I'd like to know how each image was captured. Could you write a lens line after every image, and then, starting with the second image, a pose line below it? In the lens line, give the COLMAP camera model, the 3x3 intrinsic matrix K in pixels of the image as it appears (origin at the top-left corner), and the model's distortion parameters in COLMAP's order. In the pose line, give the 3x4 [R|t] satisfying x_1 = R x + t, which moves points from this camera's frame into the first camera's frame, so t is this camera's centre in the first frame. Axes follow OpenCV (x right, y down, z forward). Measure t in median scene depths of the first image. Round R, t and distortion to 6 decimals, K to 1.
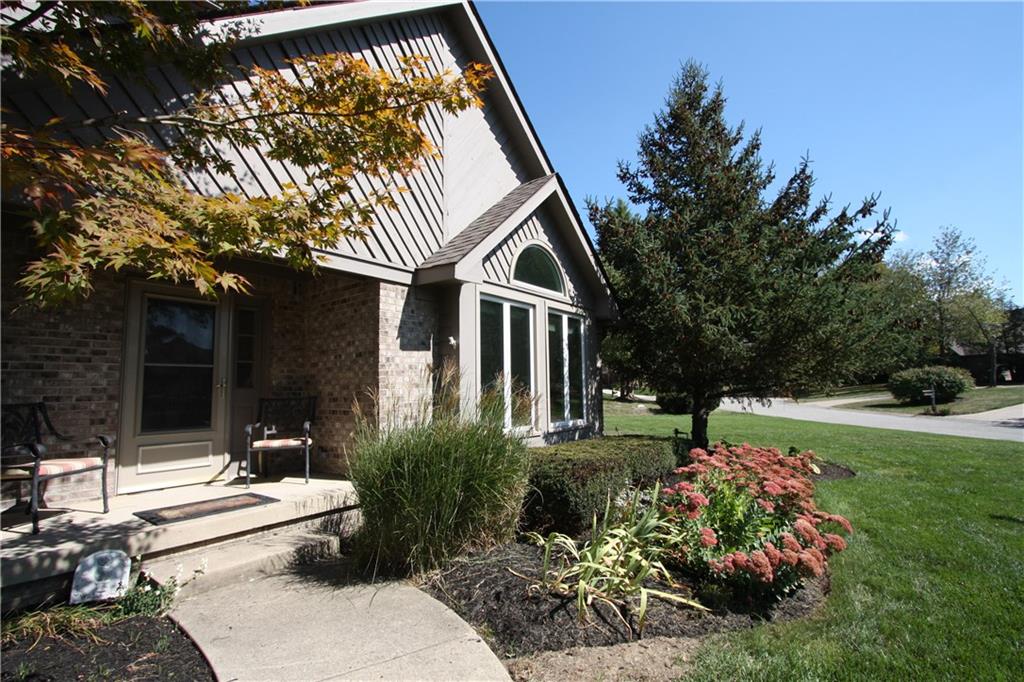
lens RADIAL K [[458.6, 0, 512.0], [0, 458.6, 341.0], [0, 0, 1]] dist [-0.000986, -0.000081]
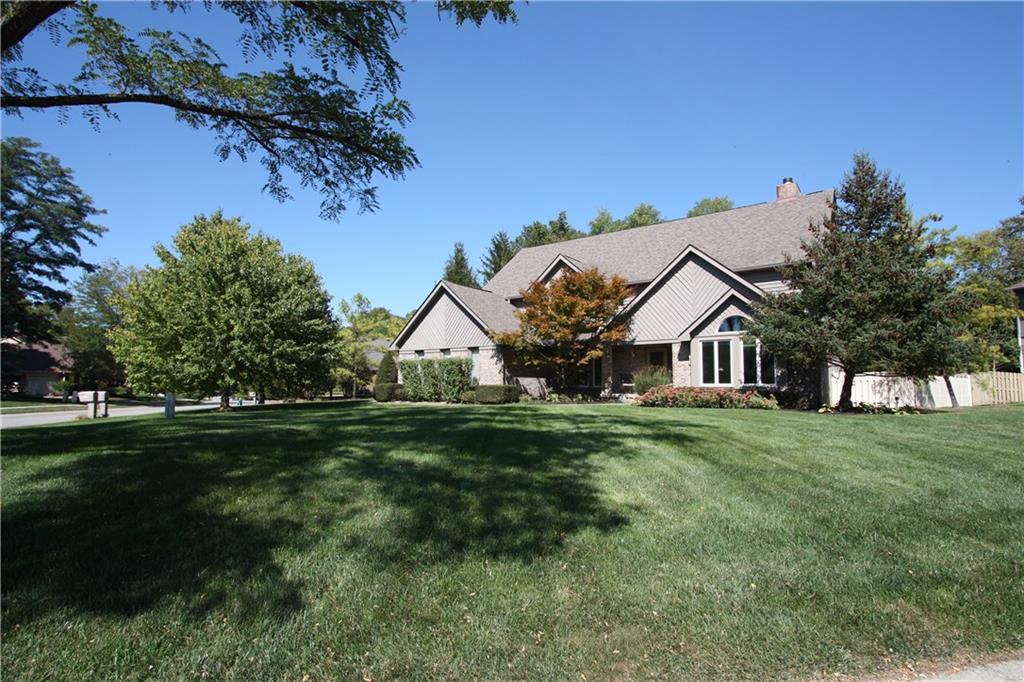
lens RADIAL K [[520.1, 0, 512.0], [0, 520.1, 341.0], [0, 0, 1]] dist [0.000028, 0.000125]
pose [[0.010962, -0.074291, -0.997176, 3.173049], [0.095516, 0.992754, -0.072912, 0.031235], [0.995368, -0.094447, 0.017978, -0.321102]]
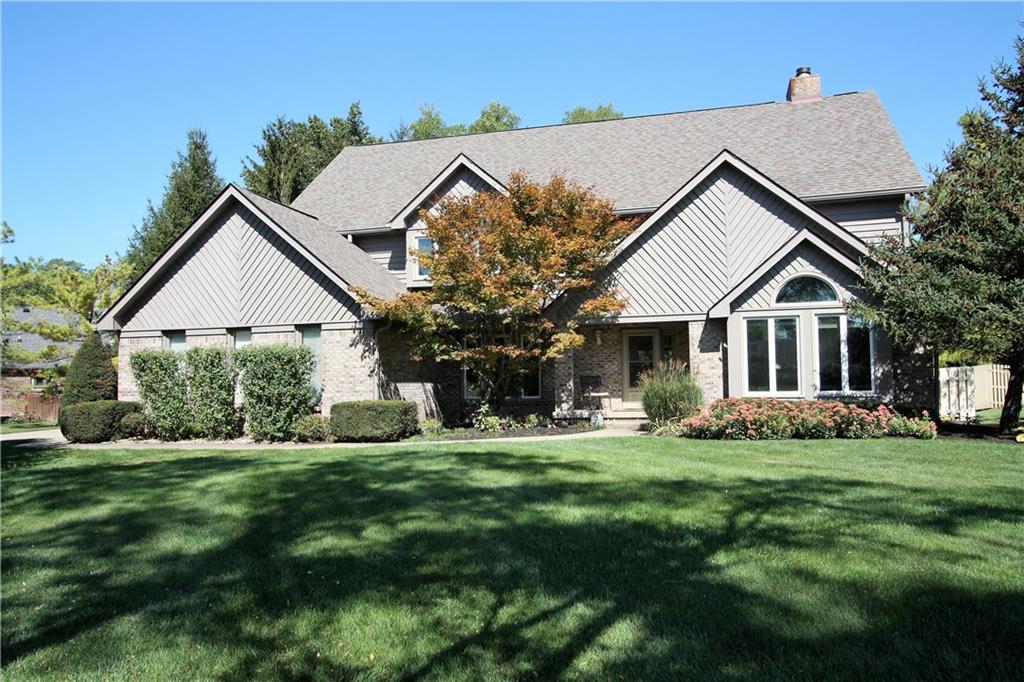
lens RADIAL K [[758.0, 0, 512.0], [0, 758.0, 341.0], [0, 0, 1]] dist [-0.006358, -0.002134]
pose [[0.379043, -0.044562, -0.924305, 2.151051], [0.102110, 0.994755, -0.006085, -0.079593], [0.919728, -0.092074, 0.381605, -0.916944]]
